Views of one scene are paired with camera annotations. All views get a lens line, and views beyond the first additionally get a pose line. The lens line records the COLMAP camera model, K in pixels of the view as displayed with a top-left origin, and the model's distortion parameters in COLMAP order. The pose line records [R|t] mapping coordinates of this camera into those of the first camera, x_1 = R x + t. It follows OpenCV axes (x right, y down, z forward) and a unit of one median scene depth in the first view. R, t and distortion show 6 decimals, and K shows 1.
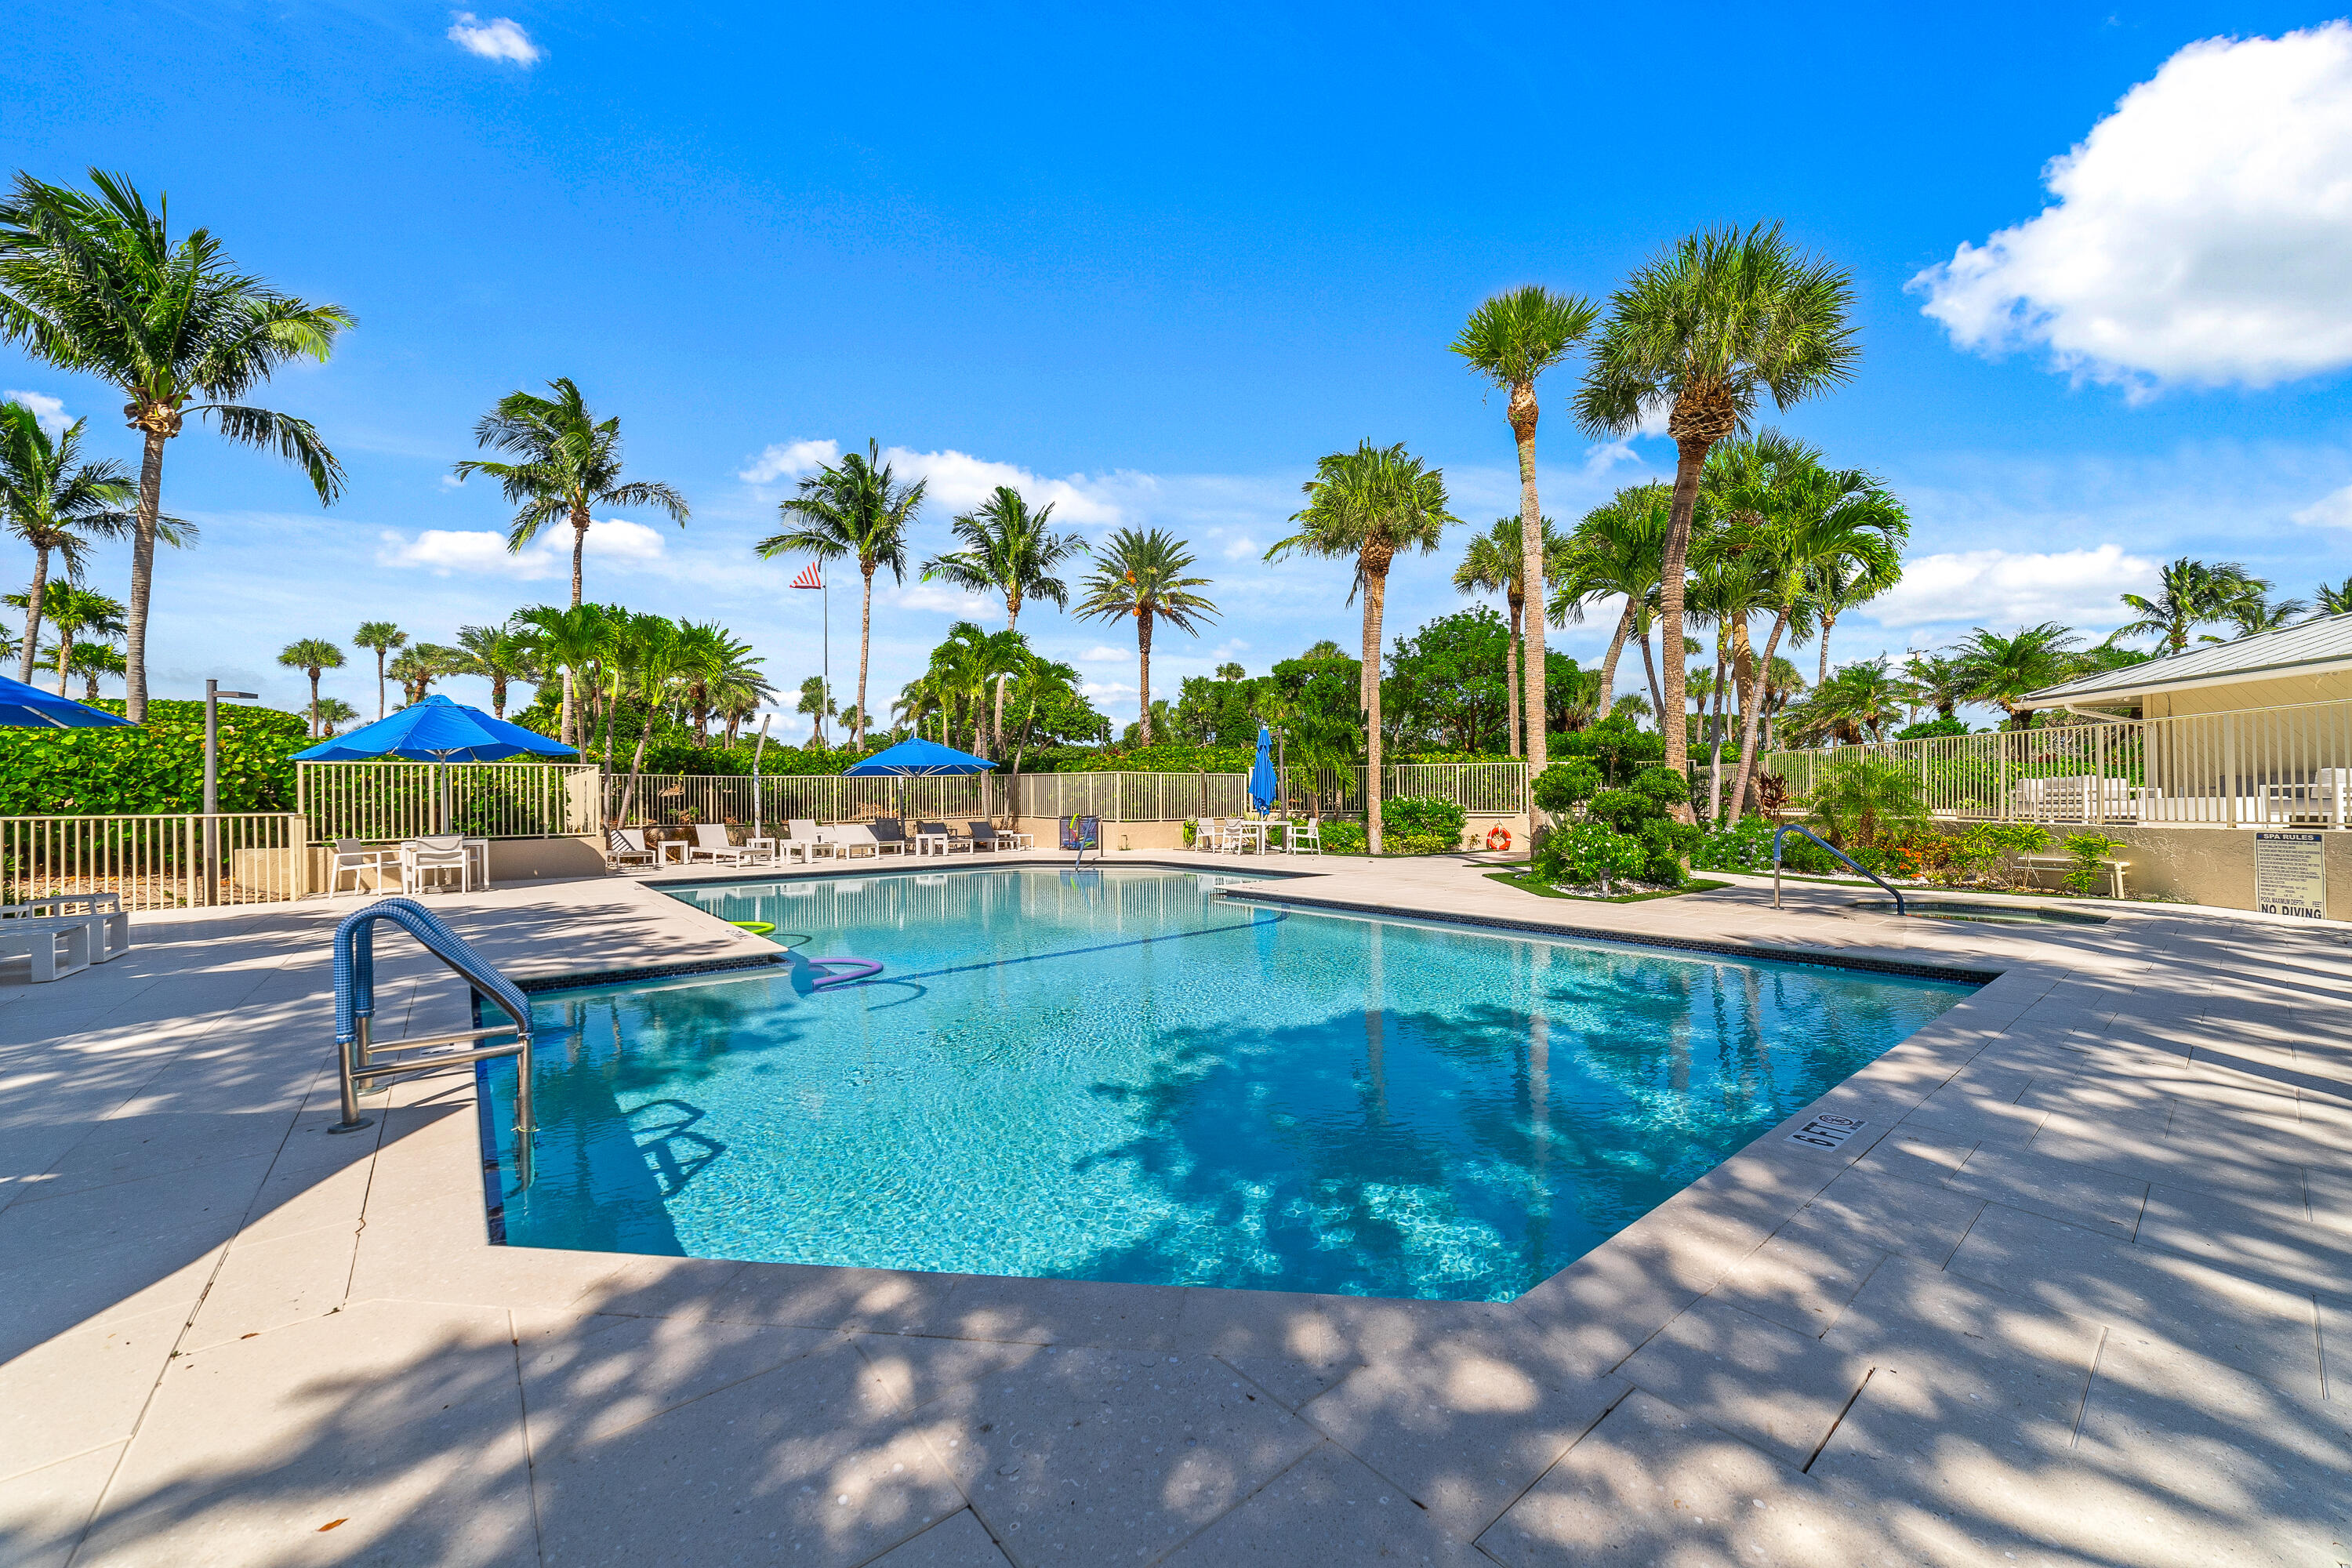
lens RADIAL K [[912.6, 0, 1177.5], [0, 912.6, 781.4], [0, 0, 1]] dist [-0.012191, 0.005647]
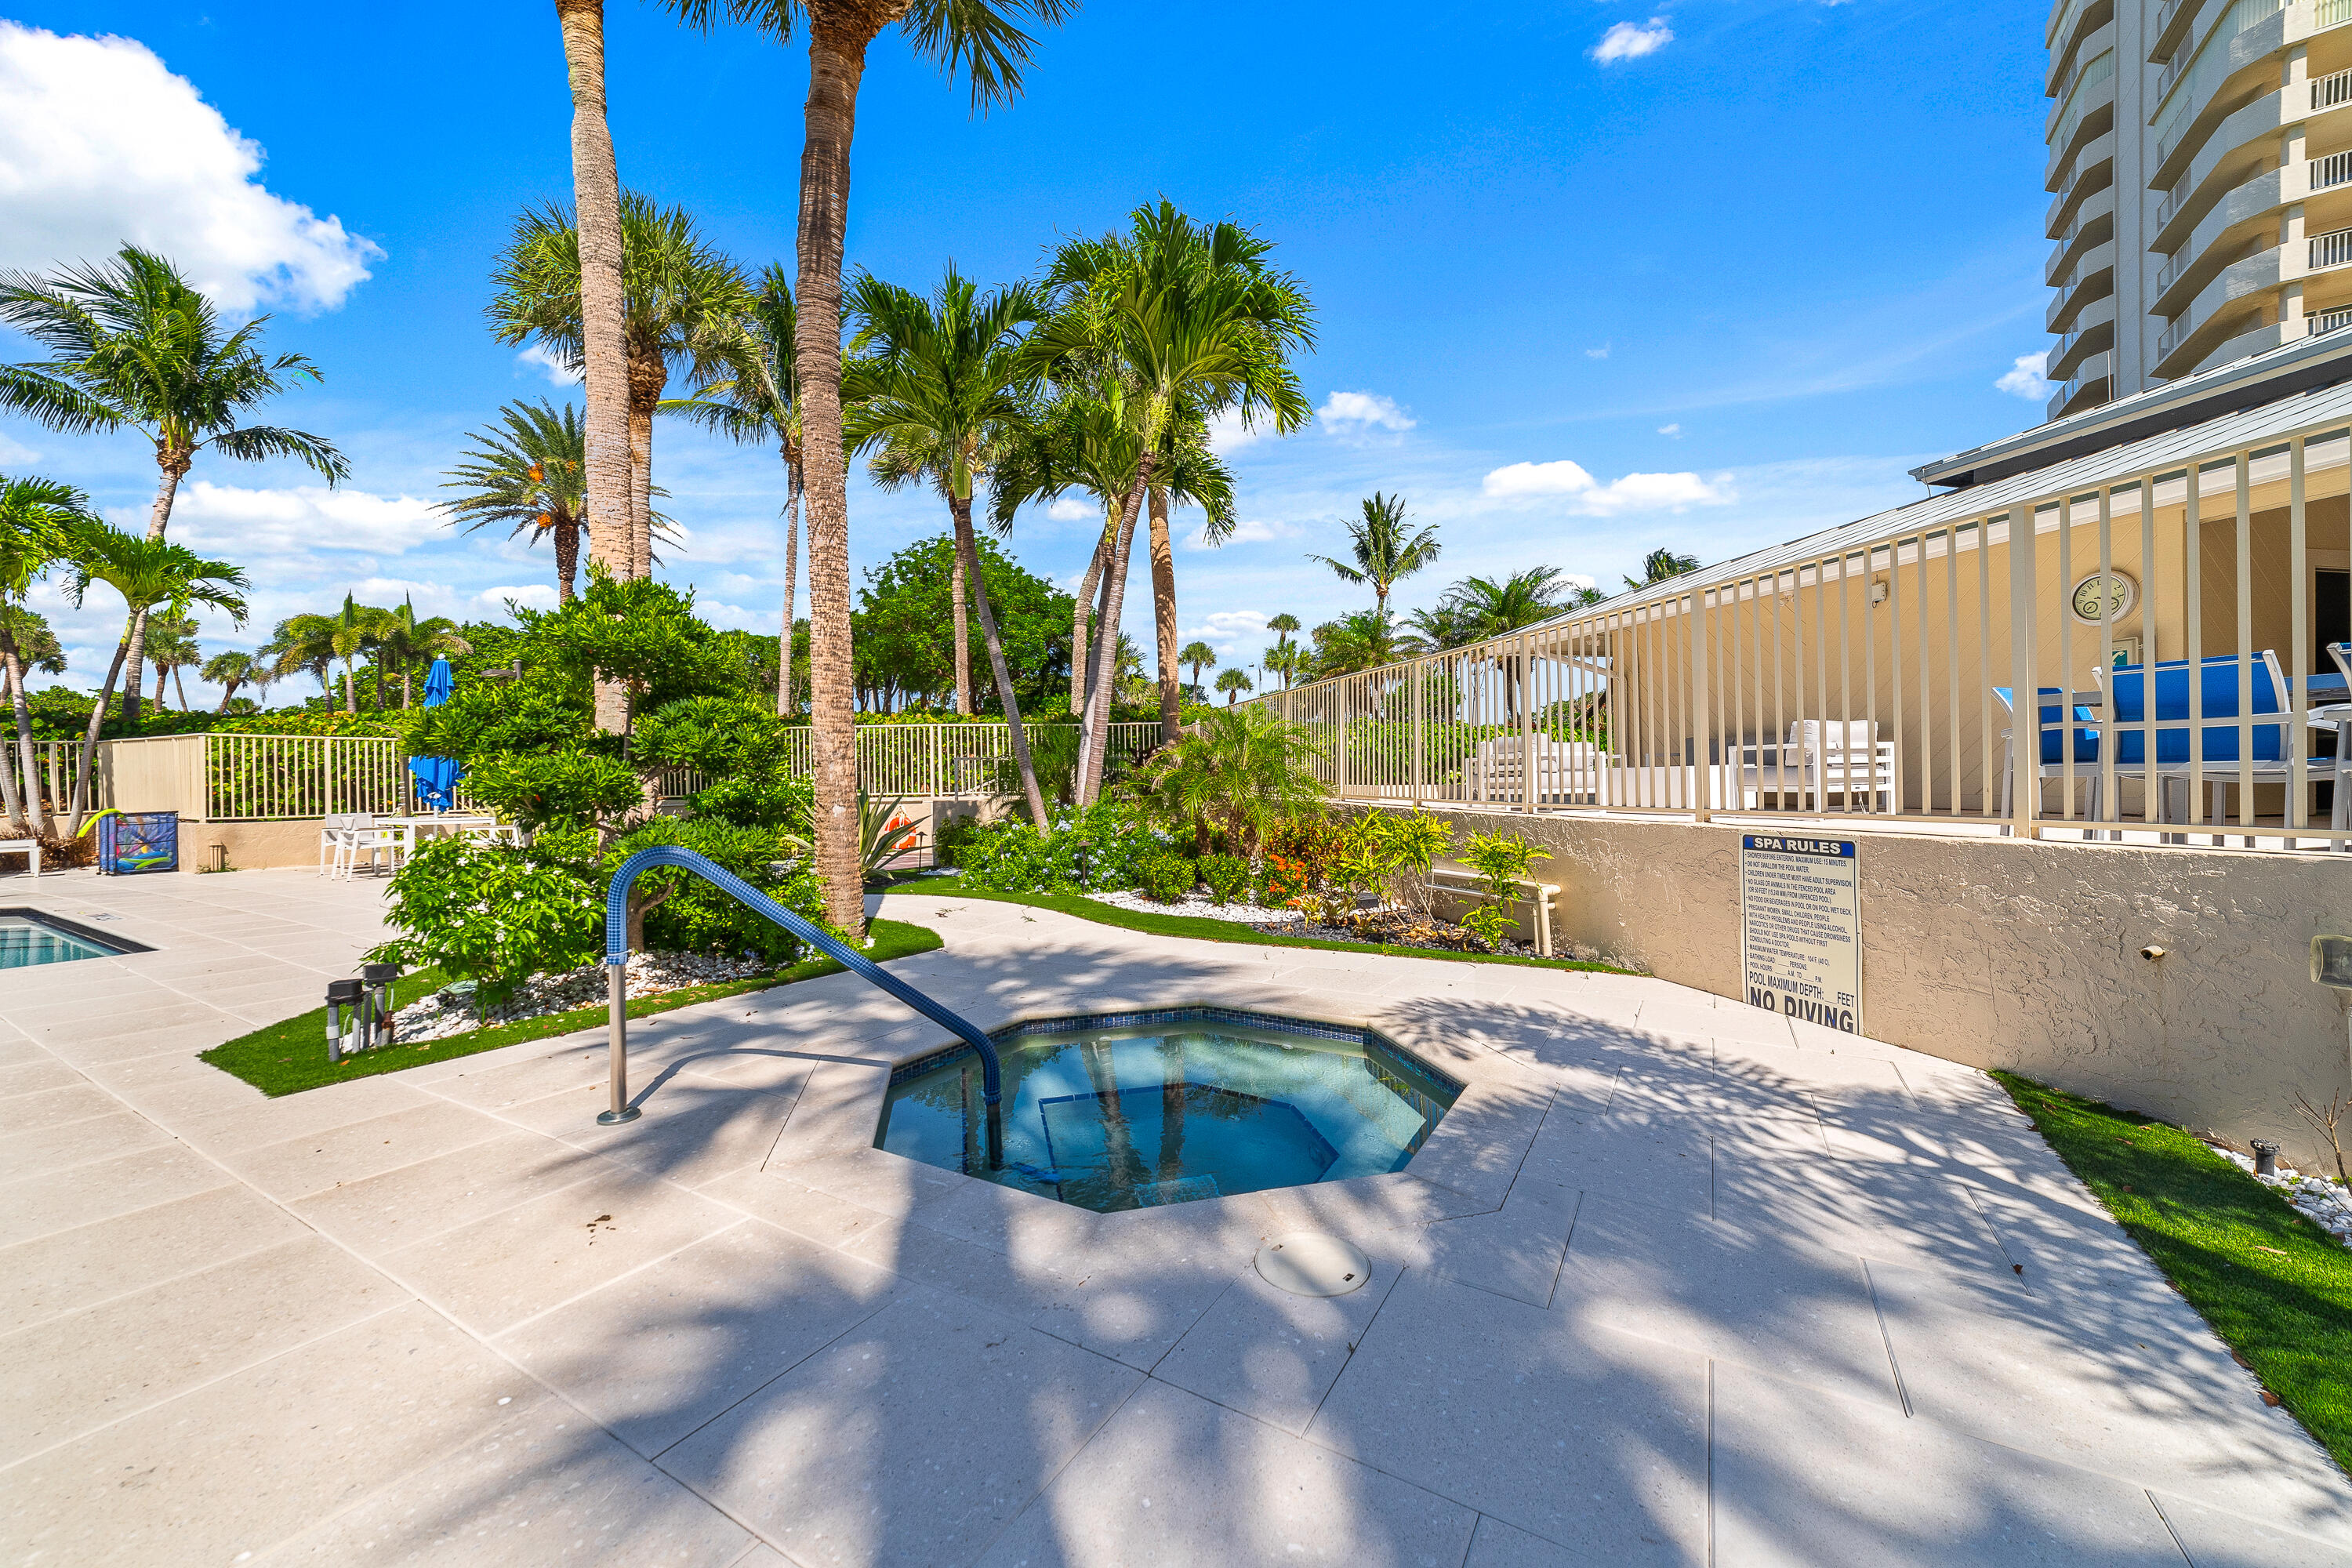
lens RADIAL K [[912.6, 0, 1177.5], [0, 912.6, 781.4], [0, 0, 1]] dist [-0.012191, 0.005647]
pose [[0.939938, -0.007940, 0.341253, 0.605199], [-0.000324, 0.999708, 0.024152, 0.013453], [-0.341345, -0.022812, 0.939661, 0.529362]]
